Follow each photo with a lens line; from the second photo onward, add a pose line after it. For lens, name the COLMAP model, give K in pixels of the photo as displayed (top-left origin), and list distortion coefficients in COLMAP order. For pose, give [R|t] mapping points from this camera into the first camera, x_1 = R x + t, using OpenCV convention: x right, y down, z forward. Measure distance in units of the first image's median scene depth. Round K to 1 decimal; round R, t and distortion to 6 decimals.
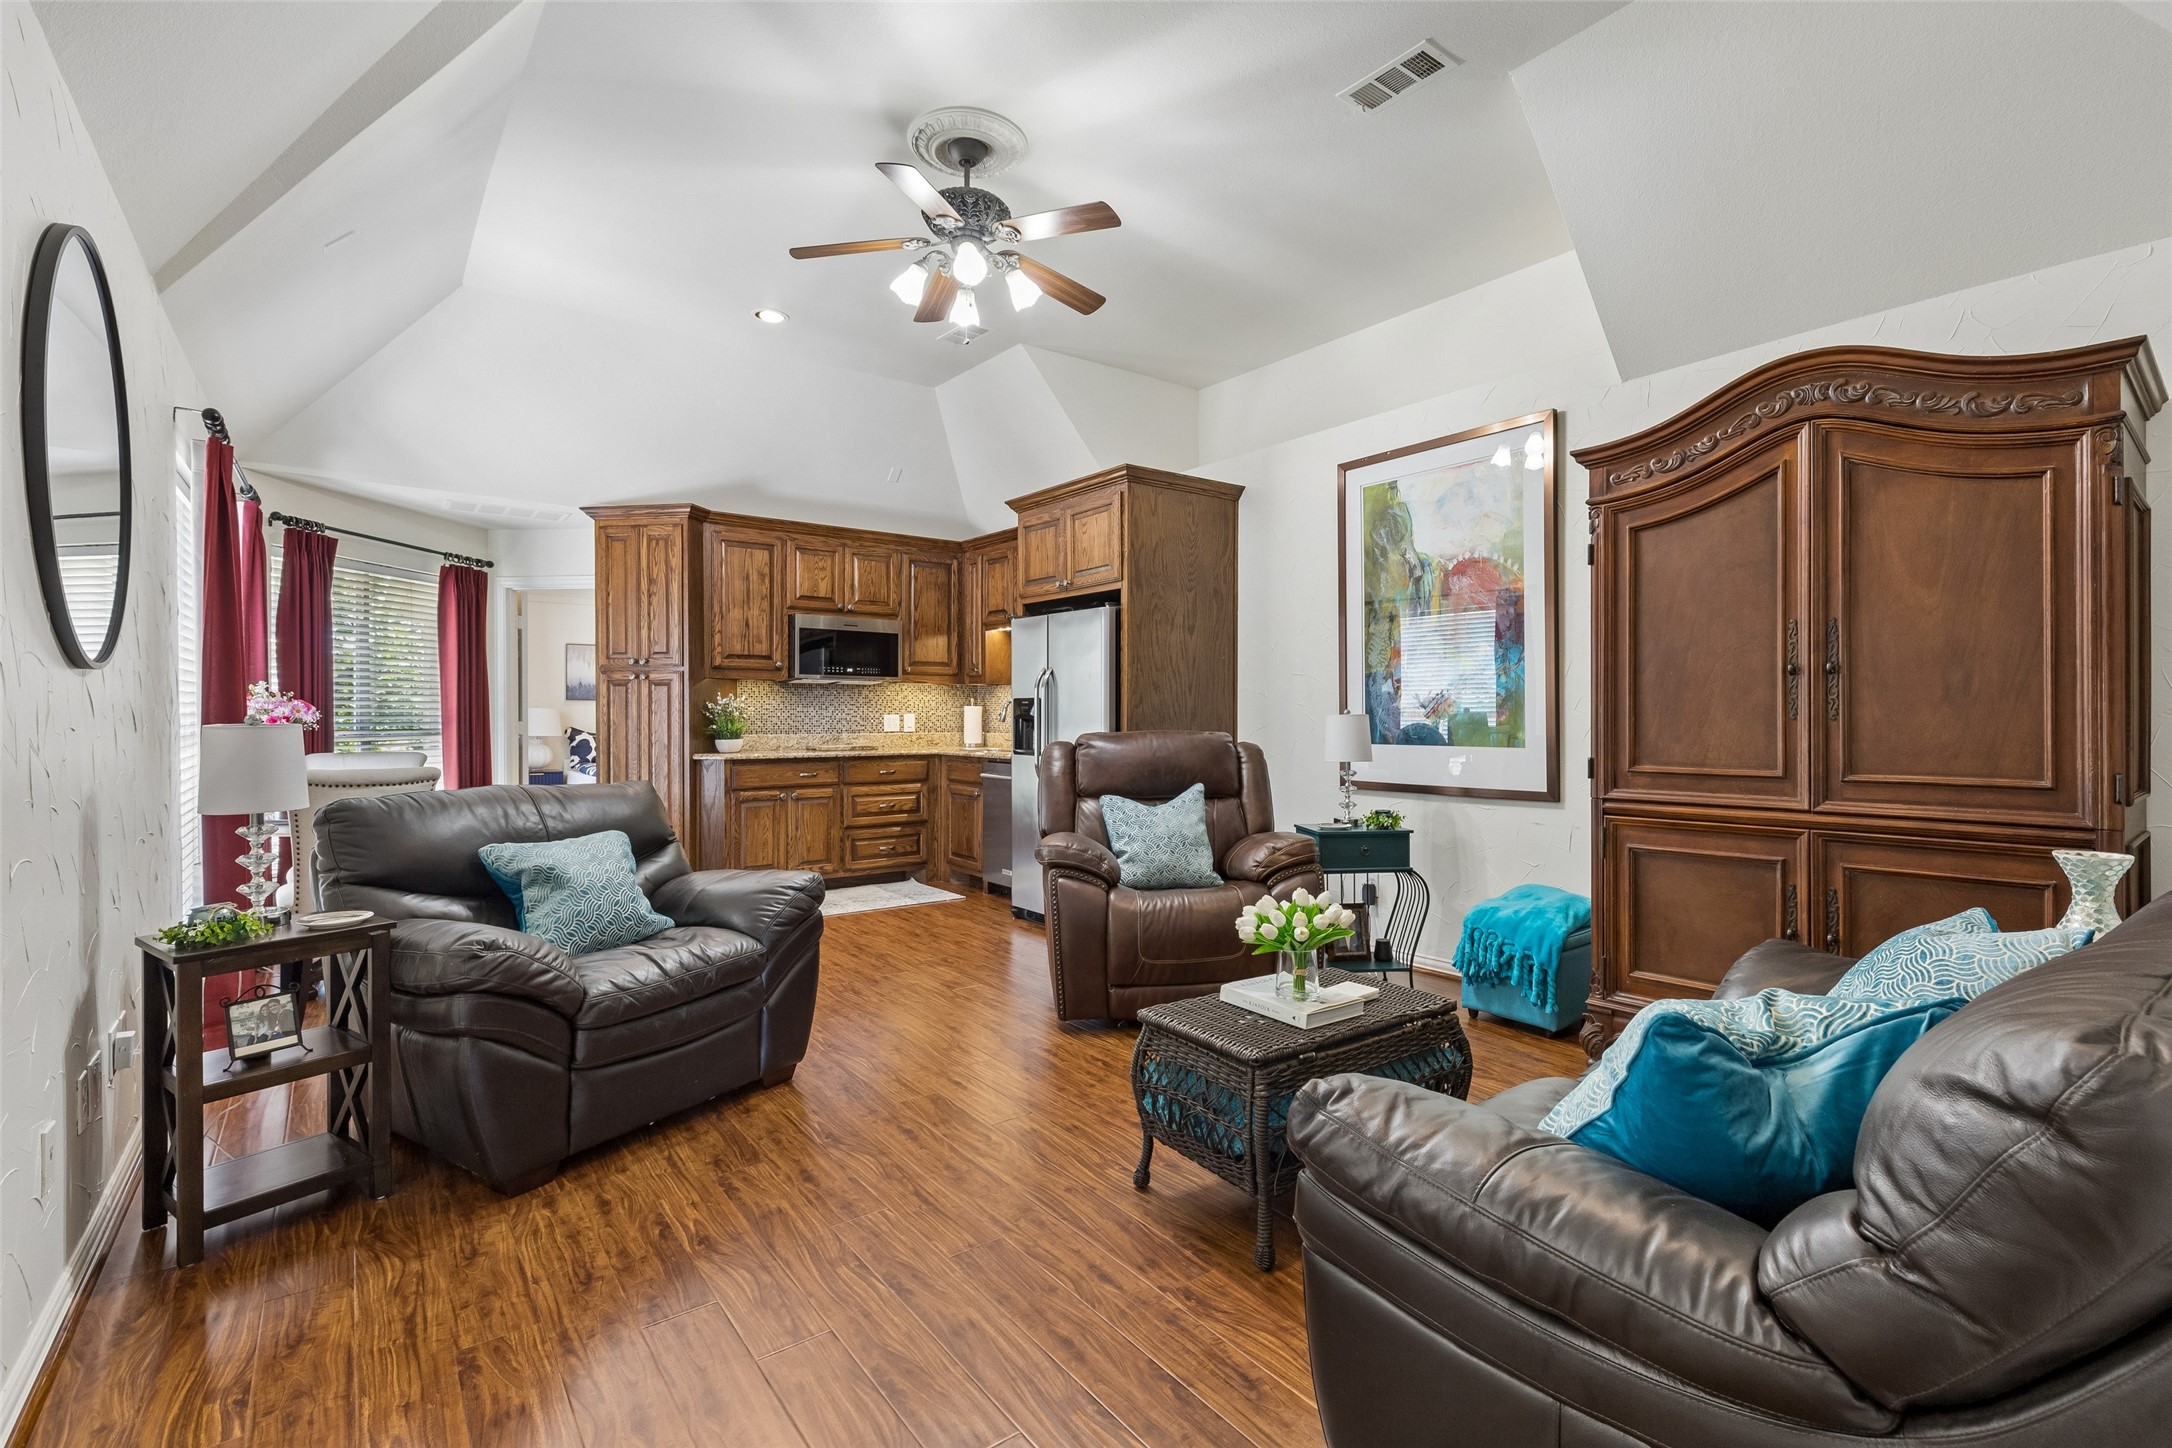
lens RADIAL K [[989.2, 0, 1084.5], [0, 989.2, 713.2], [0, 0, 1]] dist [0.011868, -0.001656]
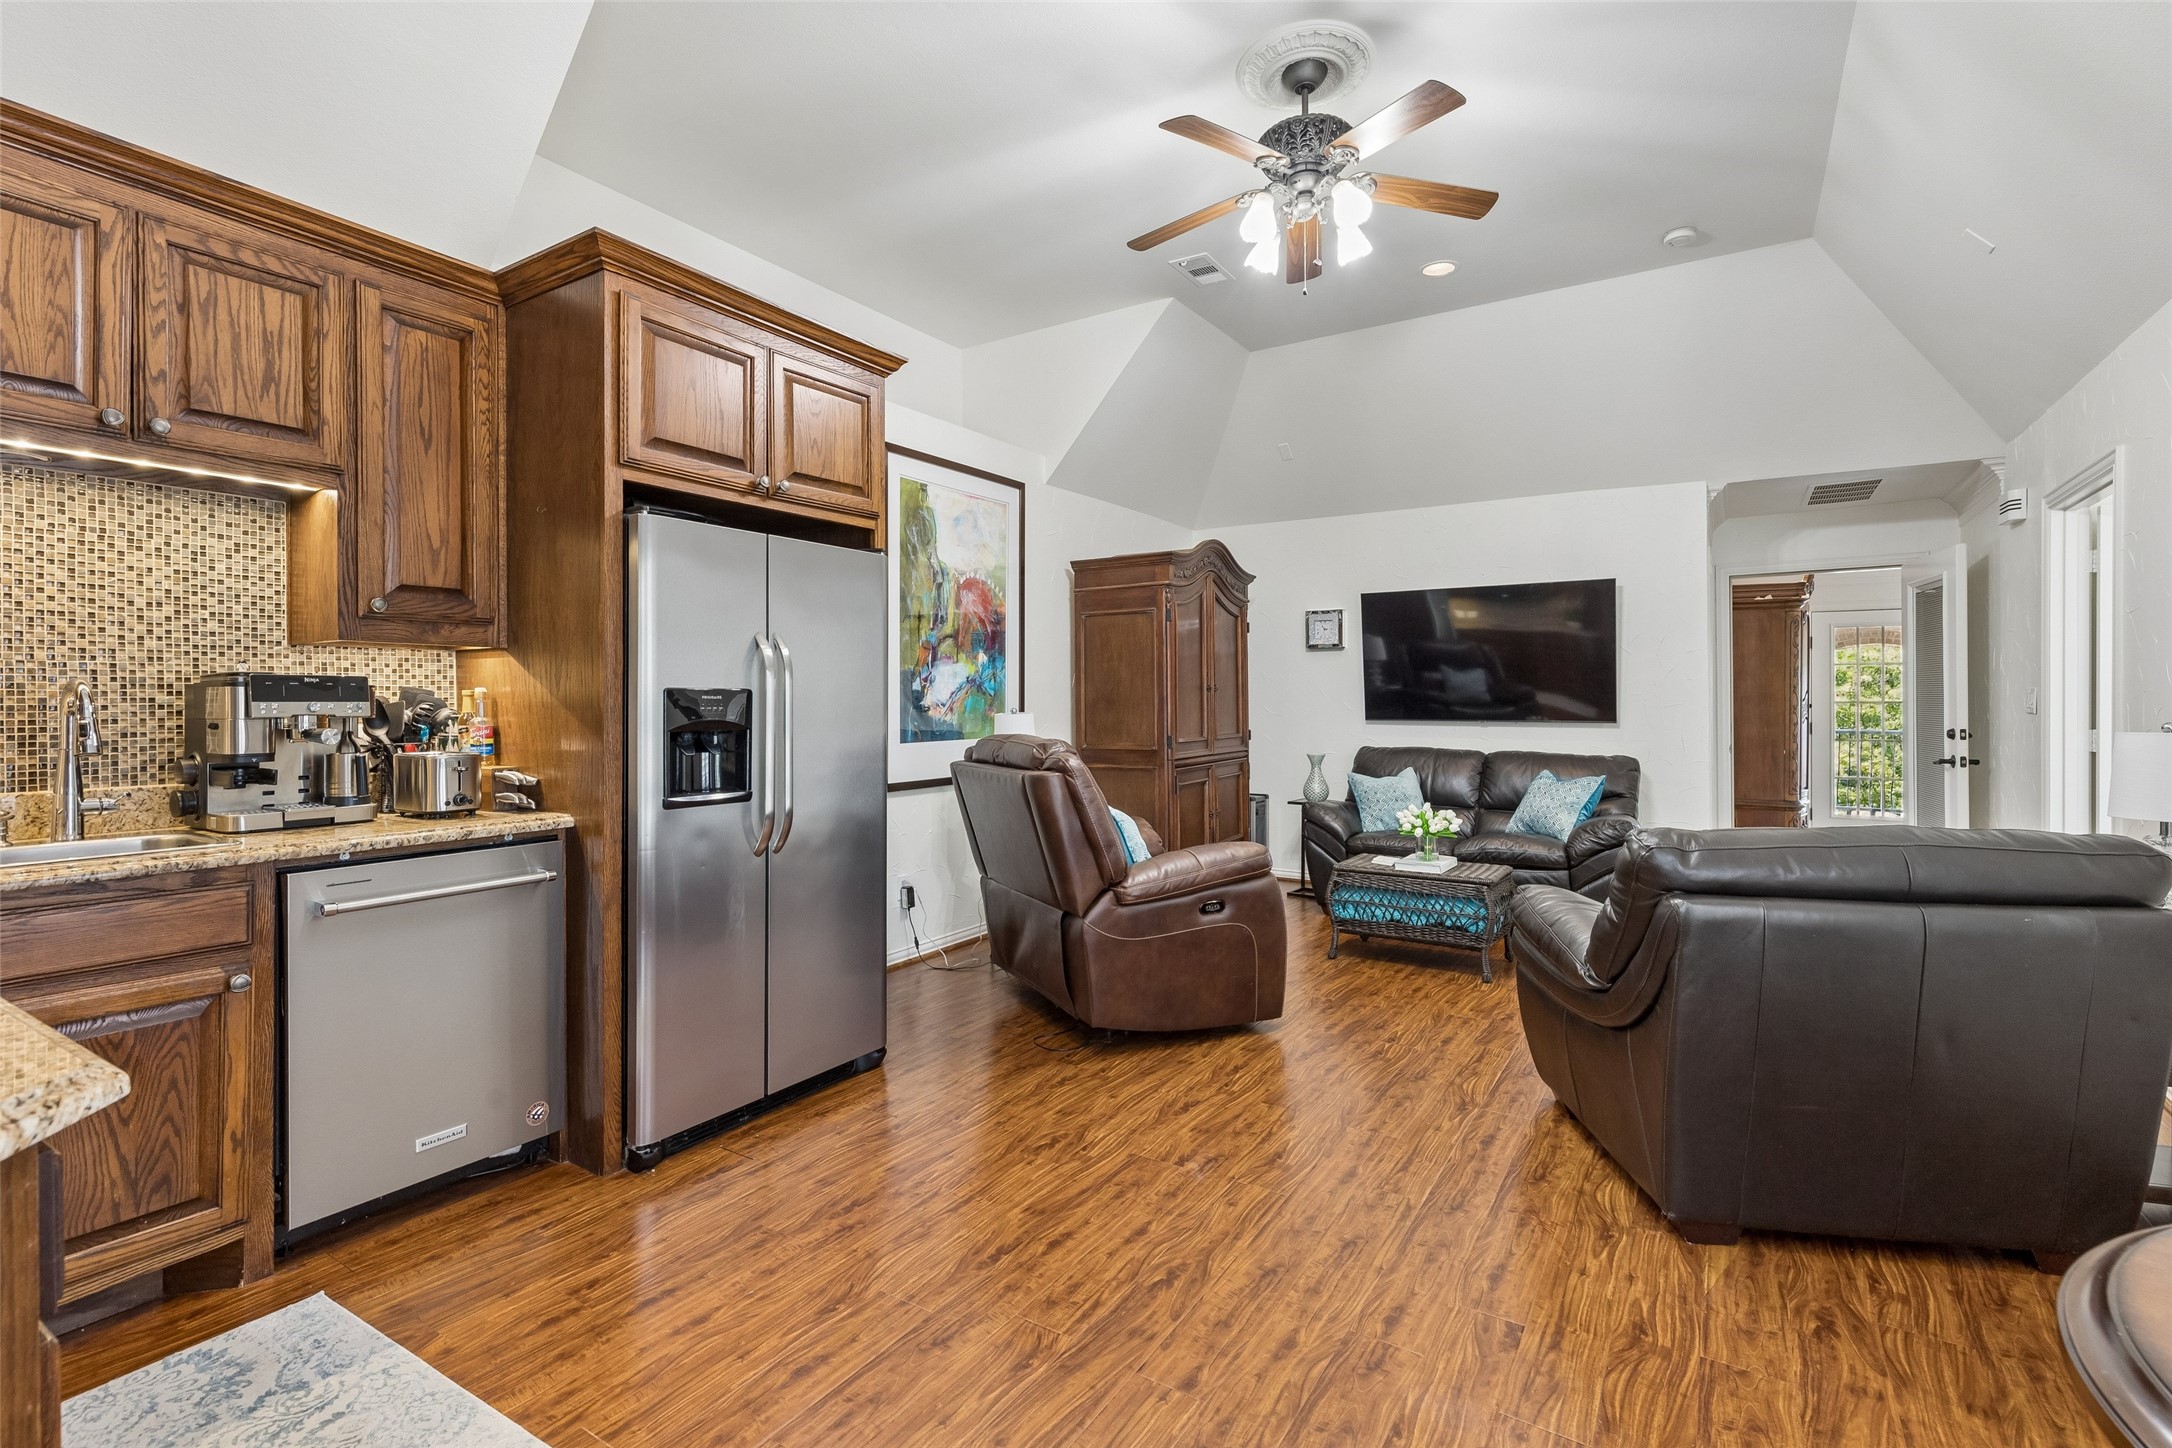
lens RADIAL K [[989.2, 0, 1084.5], [0, 989.2, 713.2], [0, 0, 1]] dist [0.011868, -0.001656]
pose [[-0.348616, -0.011089, 0.937200, -0.736893], [0.002041, 0.999919, 0.012590, -0.011035], [-0.937263, 0.006301, -0.348565, 1.260912]]
